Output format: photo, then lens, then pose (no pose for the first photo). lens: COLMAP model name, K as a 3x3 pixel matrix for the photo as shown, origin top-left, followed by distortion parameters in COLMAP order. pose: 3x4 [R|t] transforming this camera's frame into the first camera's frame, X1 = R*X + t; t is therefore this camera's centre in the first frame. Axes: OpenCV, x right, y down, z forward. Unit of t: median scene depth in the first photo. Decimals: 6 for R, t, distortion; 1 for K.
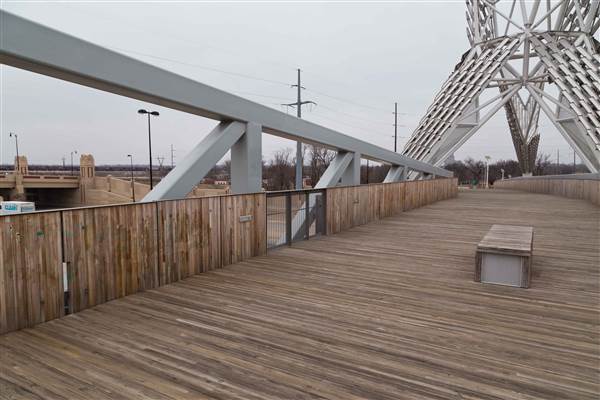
lens RADIAL K [[409.7, 0, 303.8], [0, 409.7, 198.1], [0, 0, 1]] dist [0.018789, -0.001030]
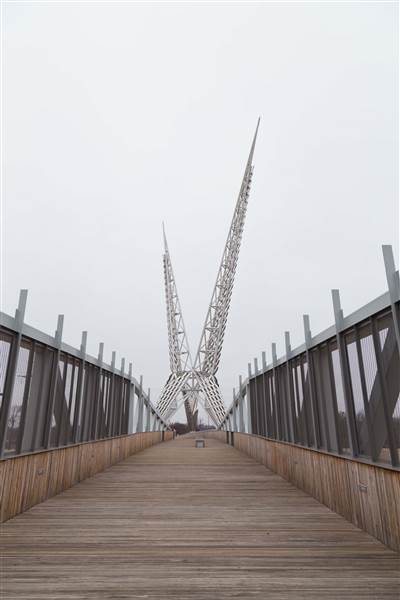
lens RADIAL K [[409.7, 0, 200.2], [0, 409.7, 302.7], [0, 0, 1]] dist [0.018789, -0.001030]
pose [[0.865278, 0.143931, 0.480184, -0.655201], [0.042665, 0.933274, -0.356622, 0.100422], [-0.499473, 0.329065, 0.801401, -1.118147]]
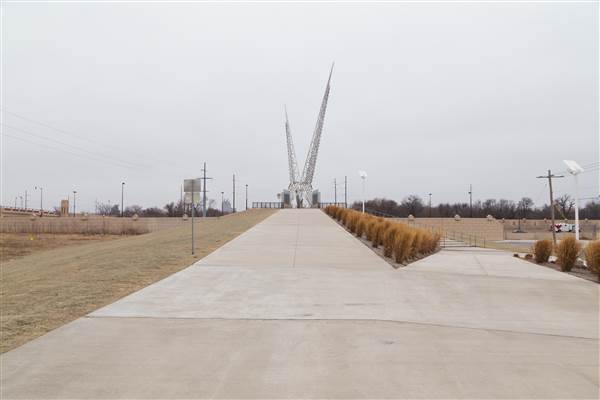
lens RADIAL K [[409.7, 0, 301.2], [0, 409.7, 200.7], [0, 0, 1]] dist [0.018789, -0.001030]
pose [[0.869702, 0.019688, 0.493184, -1.990170], [0.034231, 0.994392, -0.100062, 0.363605], [-0.492388, 0.103906, 0.864151, -3.438103]]
